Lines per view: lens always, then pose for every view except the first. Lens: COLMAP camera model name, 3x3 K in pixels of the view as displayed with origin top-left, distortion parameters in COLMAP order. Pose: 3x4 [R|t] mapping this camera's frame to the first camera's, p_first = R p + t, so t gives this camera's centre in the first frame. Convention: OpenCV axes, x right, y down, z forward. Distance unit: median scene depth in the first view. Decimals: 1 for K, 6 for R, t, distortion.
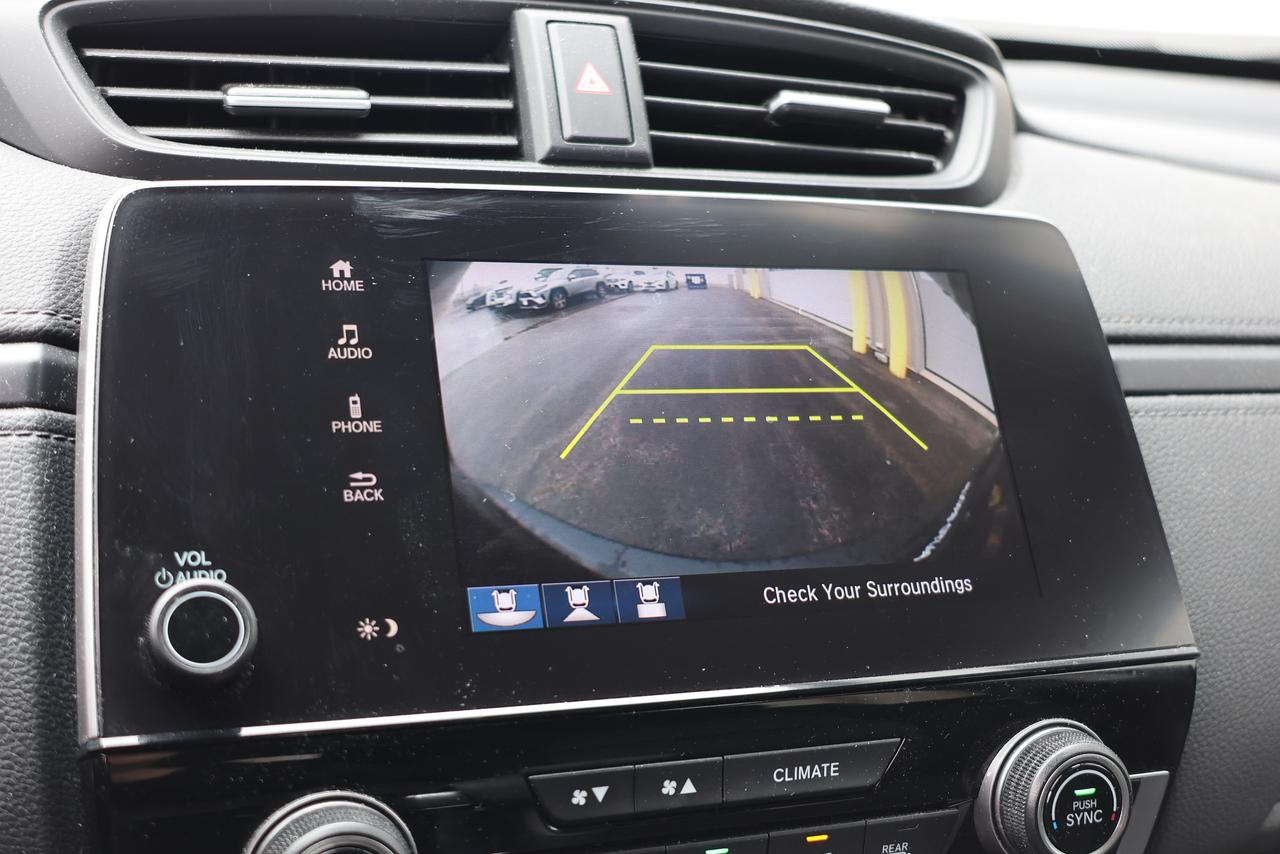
lens RADIAL K [[1650.3, 0, 637.0], [0, 1650.3, 423.3], [0, 0, 1]] dist [-0.009221, 0.000000]
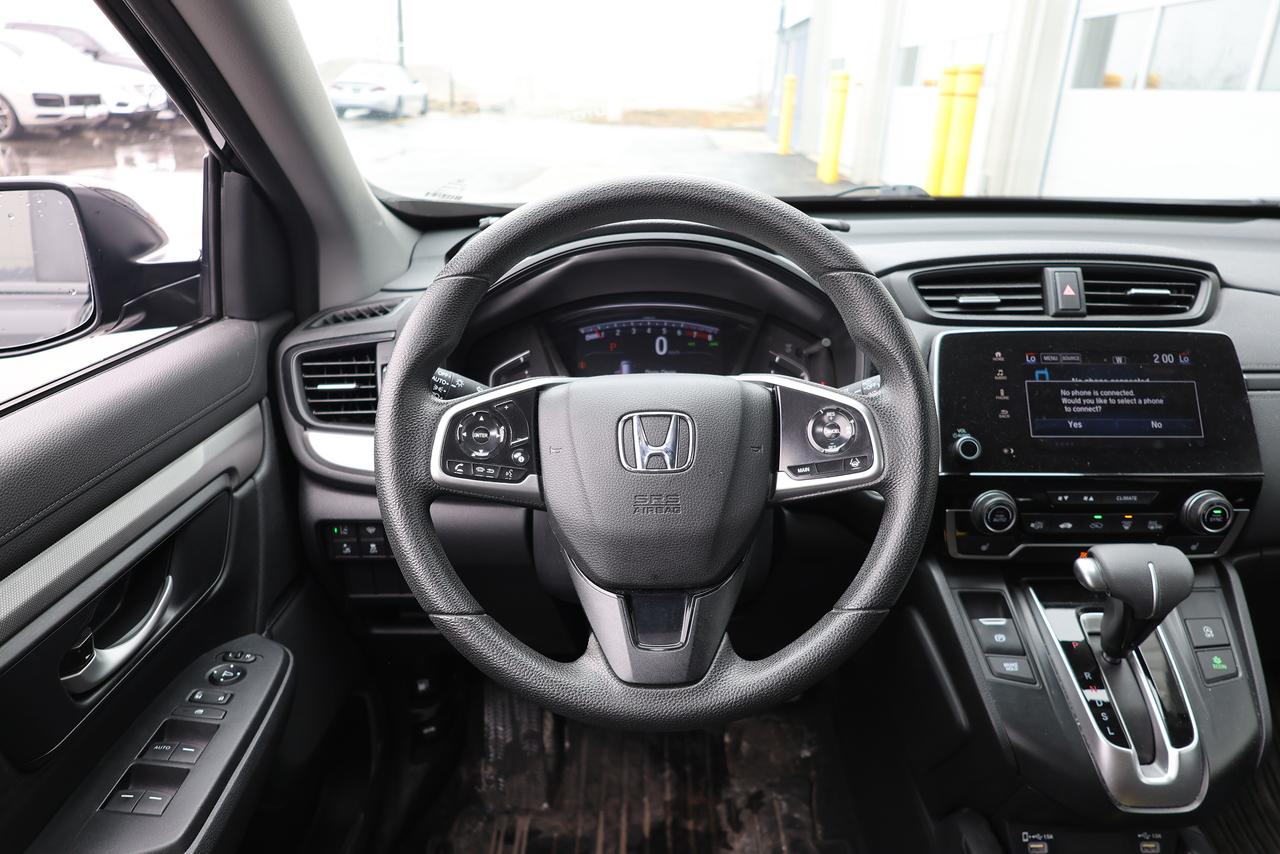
lens RADIAL K [[884.0, 0, 639.9], [0, 884.0, 424.4], [0, 0, 1]] dist [-0.020698, 0.018422]
pose [[0.927955, 0.060642, -0.367726, -0.189124], [-0.016880, 0.992500, 0.121077, -0.164496], [0.372310, -0.106147, 0.922018, -1.162031]]
